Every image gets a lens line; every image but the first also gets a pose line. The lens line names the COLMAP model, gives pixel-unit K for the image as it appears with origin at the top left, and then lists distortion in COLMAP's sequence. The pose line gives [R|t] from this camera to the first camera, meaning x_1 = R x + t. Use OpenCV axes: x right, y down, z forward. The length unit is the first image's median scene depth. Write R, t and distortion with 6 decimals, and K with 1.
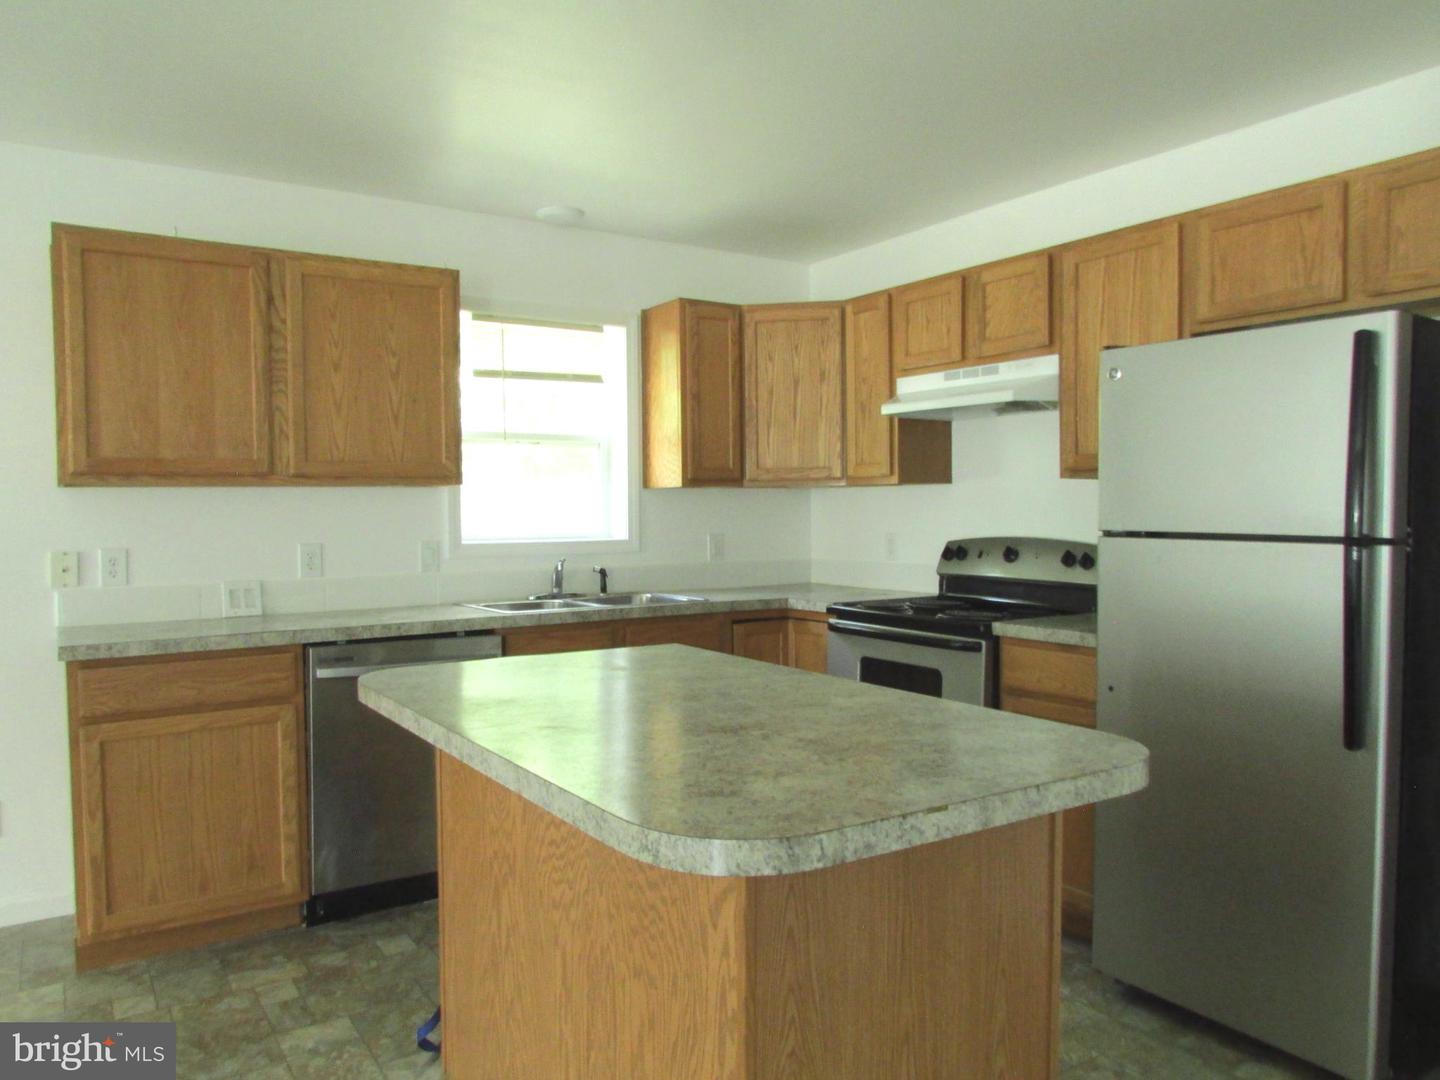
lens RADIAL K [[1041.4, 0, 720.0], [0, 1041.4, 540.0], [0, 0, 1]] dist [-0.012041, -0.004946]
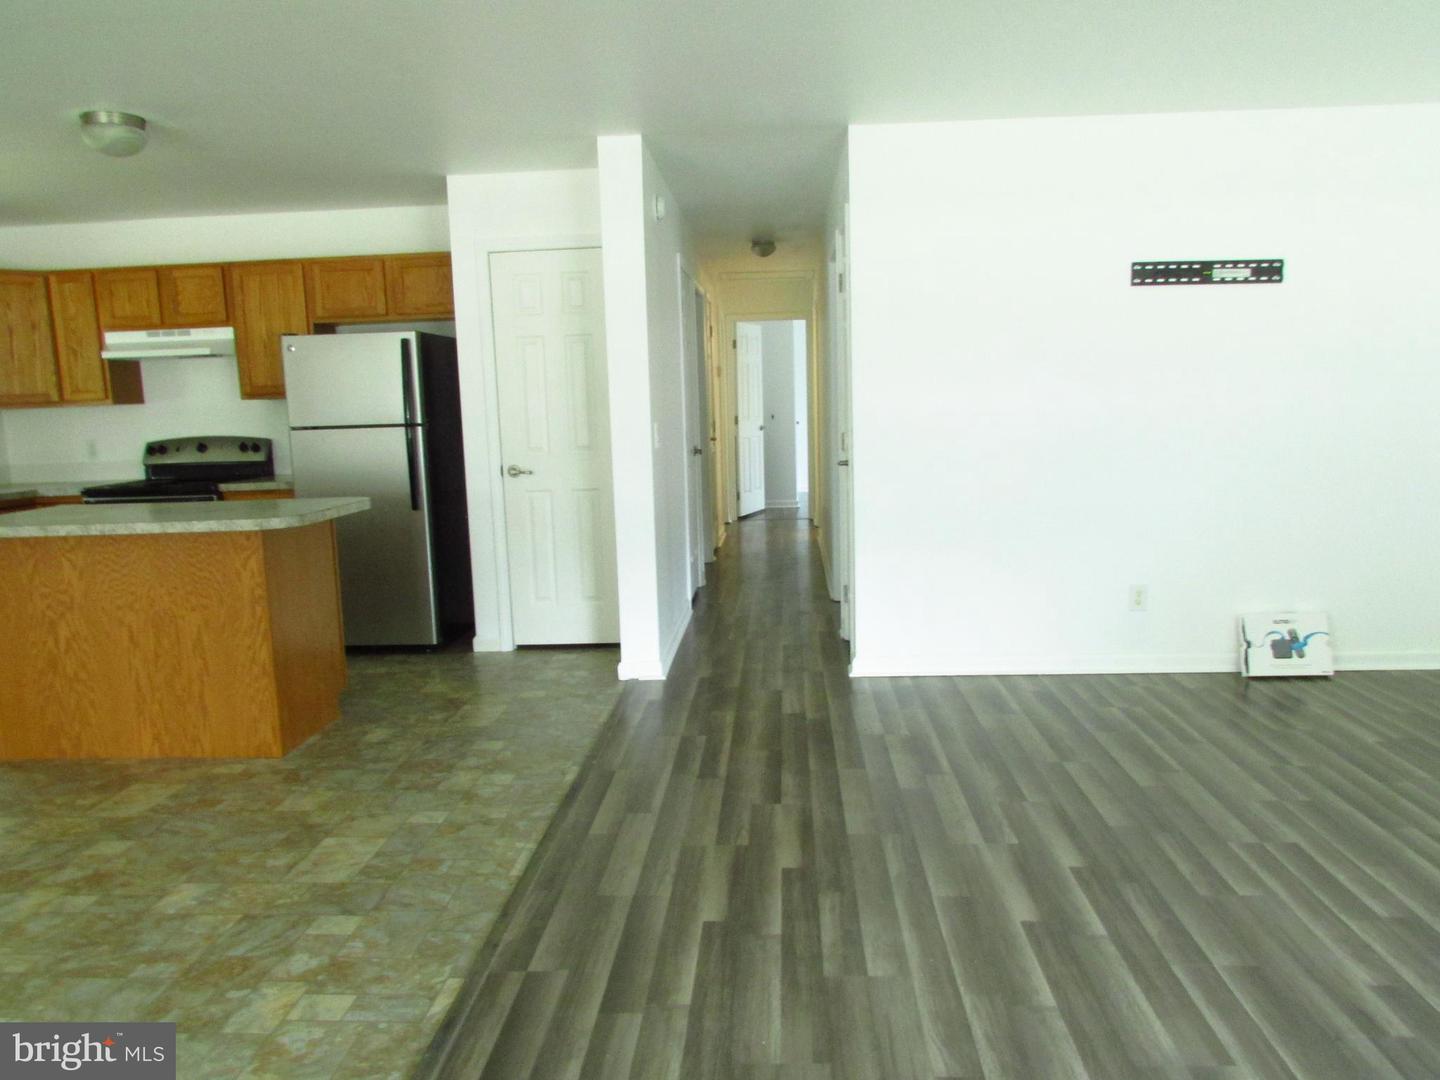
lens RADIAL K [[1041.4, 0, 720.0], [0, 1041.4, 540.0], [0, 0, 1]] dist [-0.012041, -0.004946]
pose [[0.608662, -0.122899, 0.783854, -0.529740], [0.054332, 0.992068, 0.113356, 0.017969], [-0.791567, -0.026407, 0.610511, -0.641860]]
